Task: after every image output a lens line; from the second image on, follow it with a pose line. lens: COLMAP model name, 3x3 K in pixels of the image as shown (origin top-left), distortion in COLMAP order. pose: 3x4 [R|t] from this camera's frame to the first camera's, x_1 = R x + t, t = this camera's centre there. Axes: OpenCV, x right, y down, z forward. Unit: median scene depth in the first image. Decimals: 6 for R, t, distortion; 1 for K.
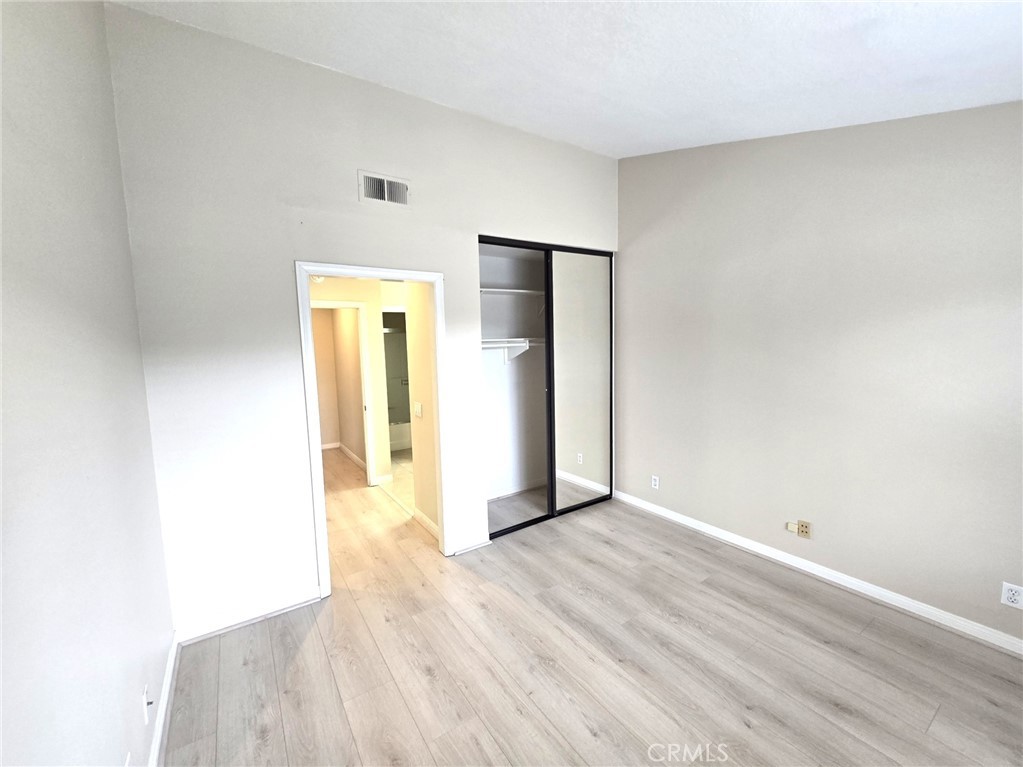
lens RADIAL K [[418.9, 0, 513.9], [0, 418.9, 384.0], [0, 0, 1]] dist [-0.005656, 0.001992]
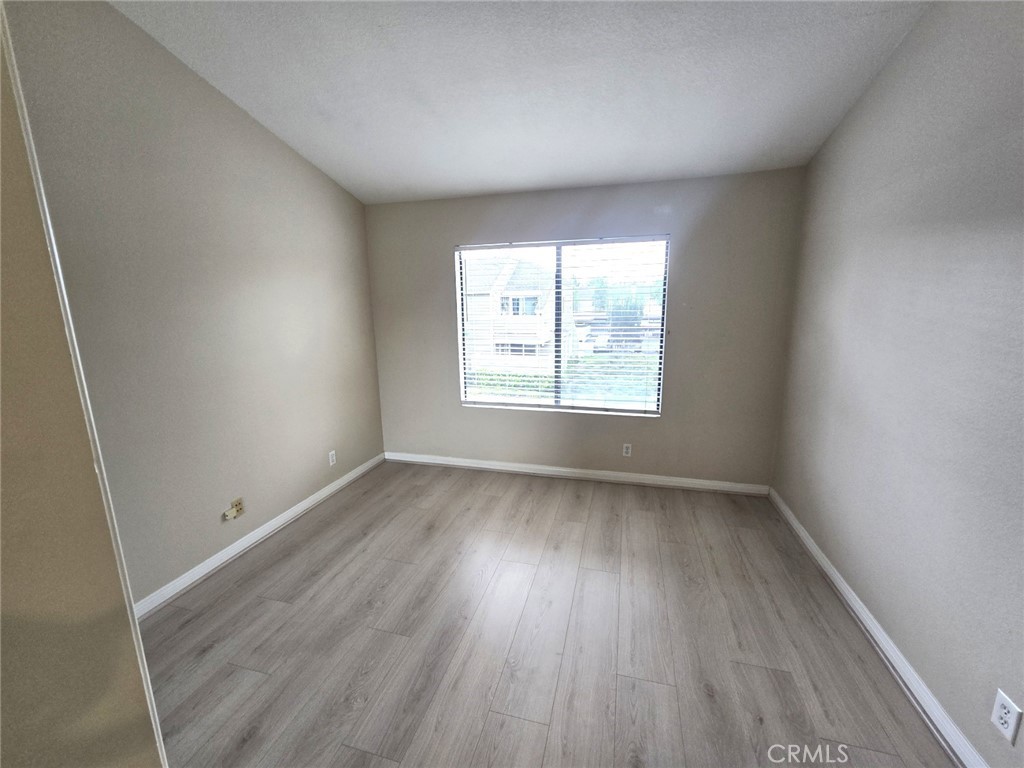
lens RADIAL K [[419.3, 0, 509.3], [0, 419.3, 378.9], [0, 0, 1]] dist [-0.005656, 0.001992]
pose [[-0.646870, -0.100846, 0.755903, -0.426790], [0.108047, 0.969099, 0.221751, -0.085015], [-0.754907, 0.225118, -0.615985, 1.176927]]
